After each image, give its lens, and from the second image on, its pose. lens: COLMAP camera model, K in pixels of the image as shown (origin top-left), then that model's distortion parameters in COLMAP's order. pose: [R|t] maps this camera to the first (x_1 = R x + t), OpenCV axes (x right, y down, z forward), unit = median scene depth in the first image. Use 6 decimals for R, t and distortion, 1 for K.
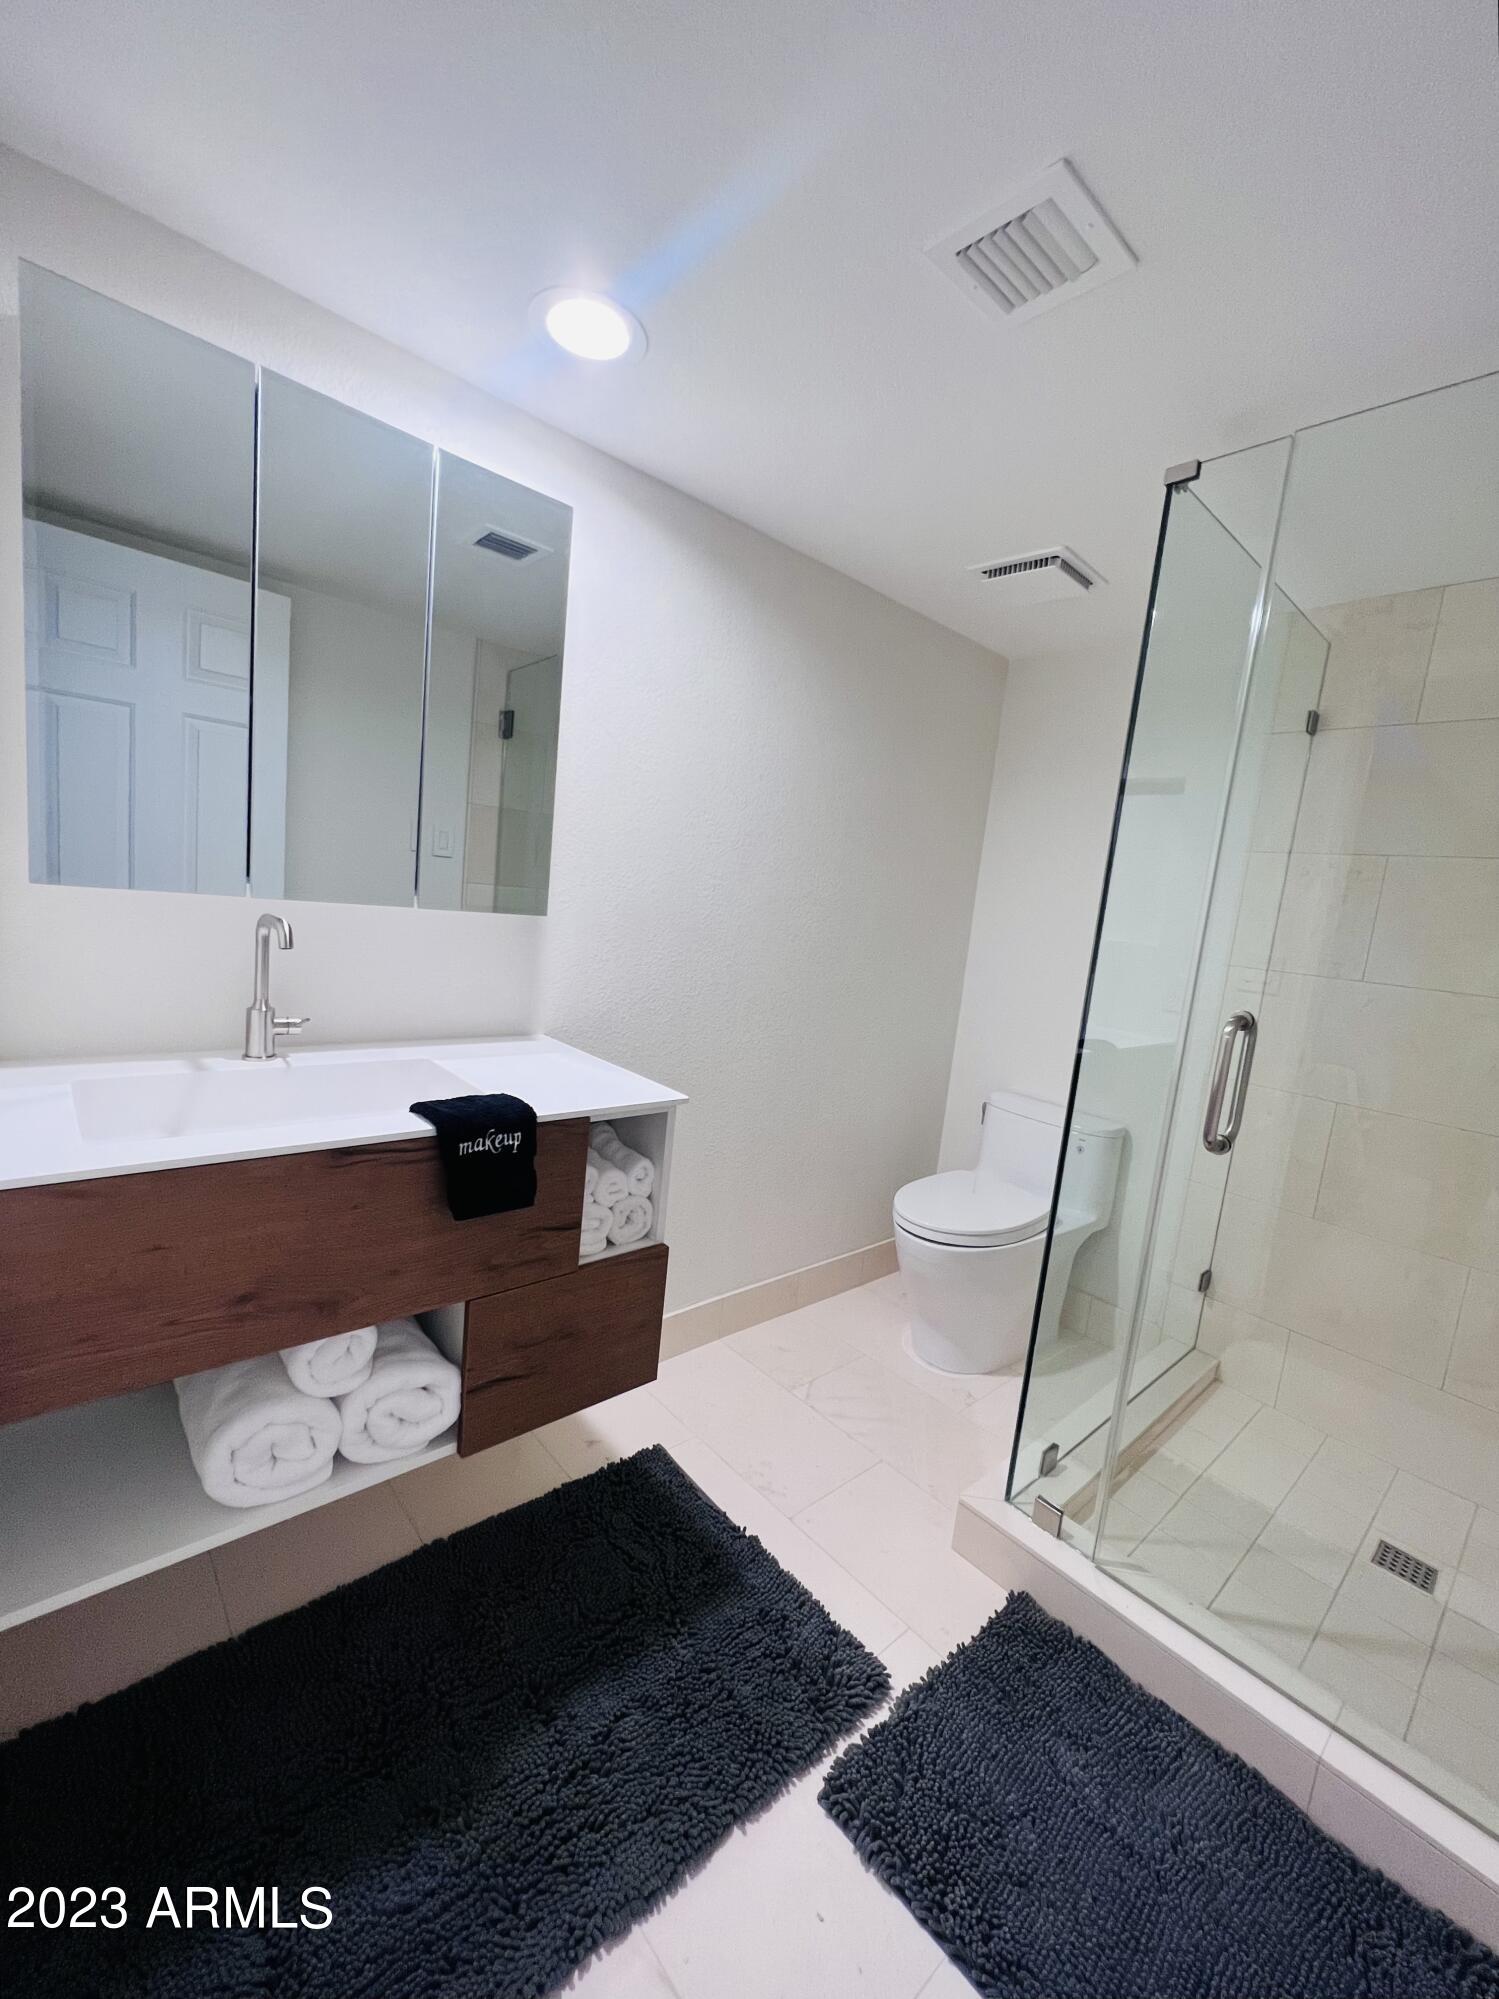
lens RADIAL K [[802.7, 0, 747.6], [0, 802.7, 1003.5], [0, 0, 1]] dist [0.000858, 0.000845]
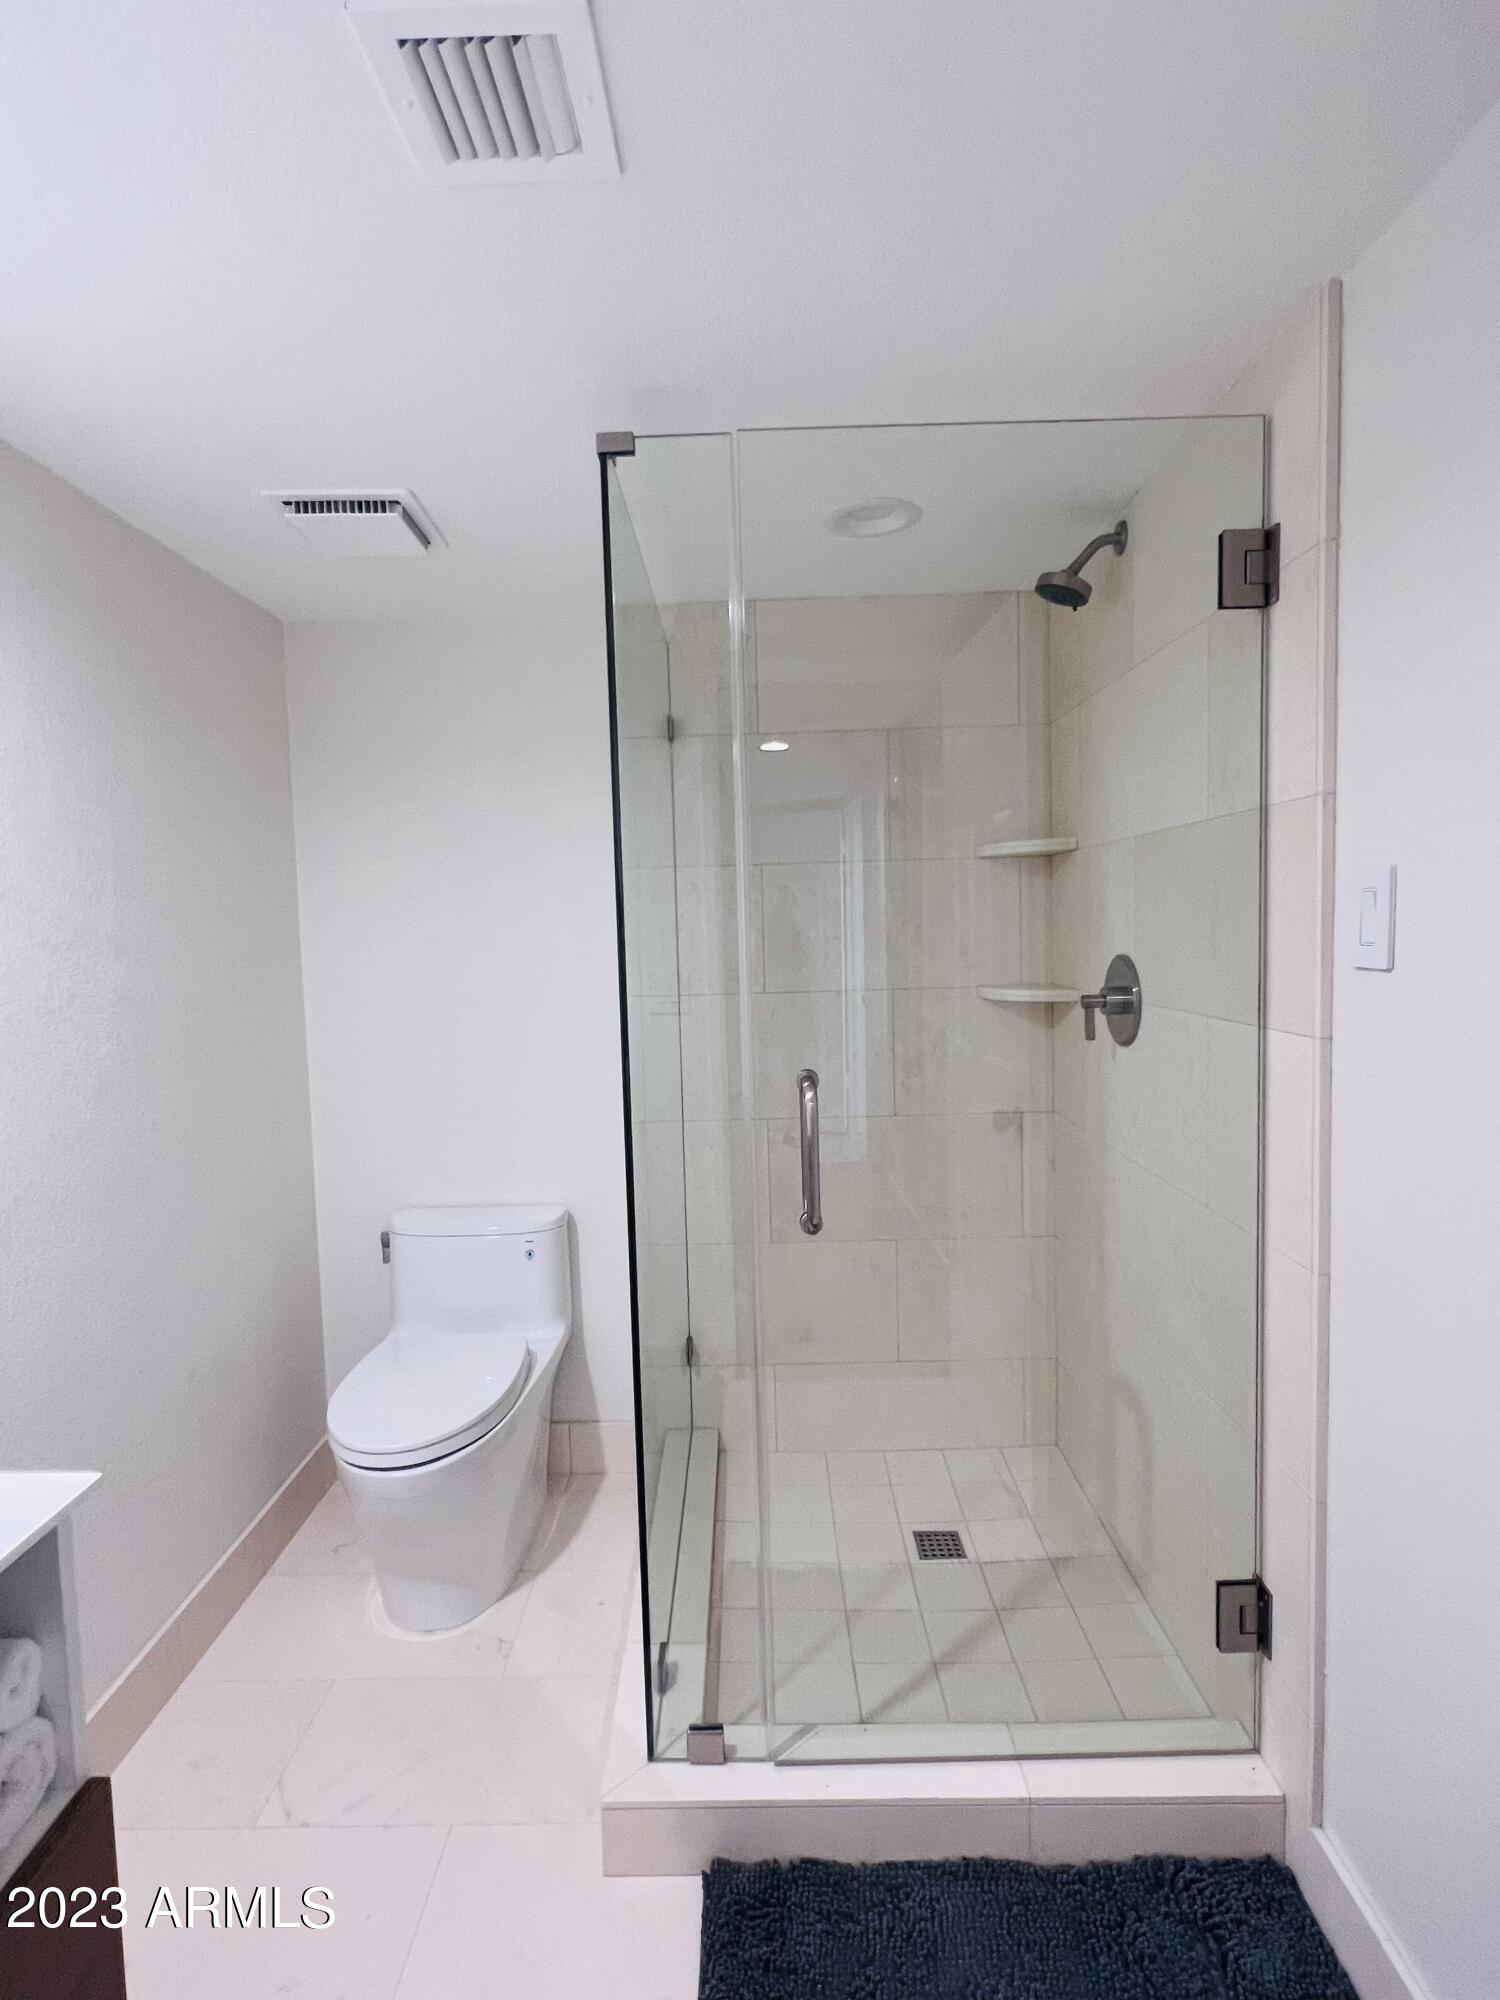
lens RADIAL K [[1008.6, 0, 742.3], [0, 1008.6, 1004.3], [0, 0, 1]] dist [-0.002308, -0.001428]
pose [[0.674607, -0.173021, 0.717613, -0.185446], [0.196471, 0.979162, 0.051387, -0.112317], [-0.711551, 0.106324, 0.694543, 0.225465]]
